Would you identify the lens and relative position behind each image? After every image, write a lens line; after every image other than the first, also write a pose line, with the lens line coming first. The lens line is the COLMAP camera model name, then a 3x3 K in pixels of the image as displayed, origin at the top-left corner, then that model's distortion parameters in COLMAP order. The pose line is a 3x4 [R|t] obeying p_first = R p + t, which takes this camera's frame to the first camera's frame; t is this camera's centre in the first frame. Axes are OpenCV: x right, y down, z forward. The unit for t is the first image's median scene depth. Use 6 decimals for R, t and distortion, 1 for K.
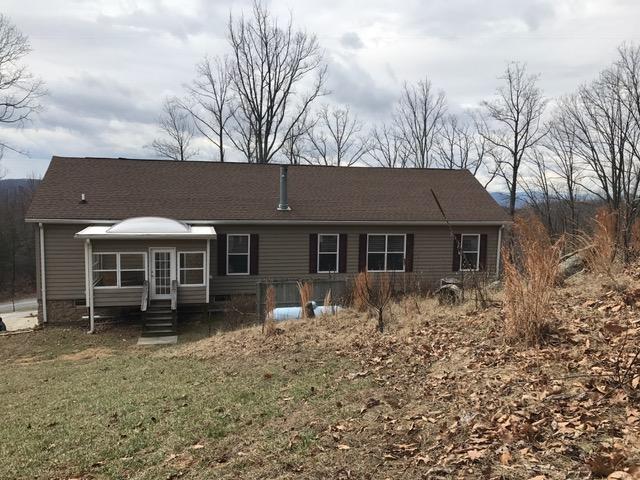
lens RADIAL K [[523.5, 0, 319.5], [0, 523.5, 241.2], [0, 0, 1]] dist [0.044615, -0.061956]
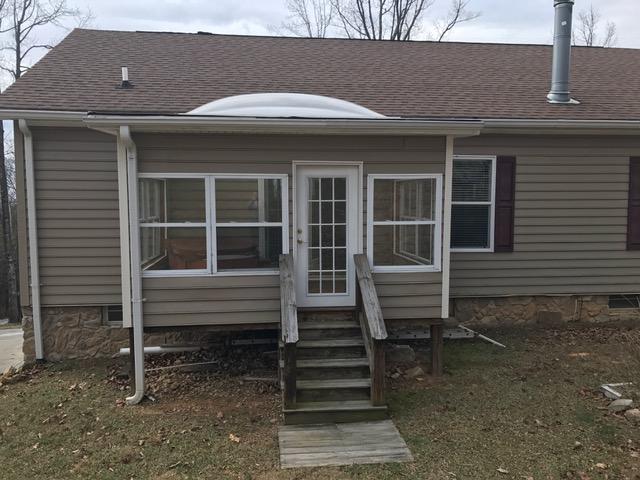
lens RADIAL K [[523.5, 0, 321.8], [0, 523.5, 240.9], [0, 0, 1]] dist [0.044615, -0.061956]
pose [[0.994177, -0.008918, -0.107392, -0.264124], [0.007058, 0.999819, -0.017685, 0.071530], [0.107530, 0.016824, 0.994059, 0.644046]]
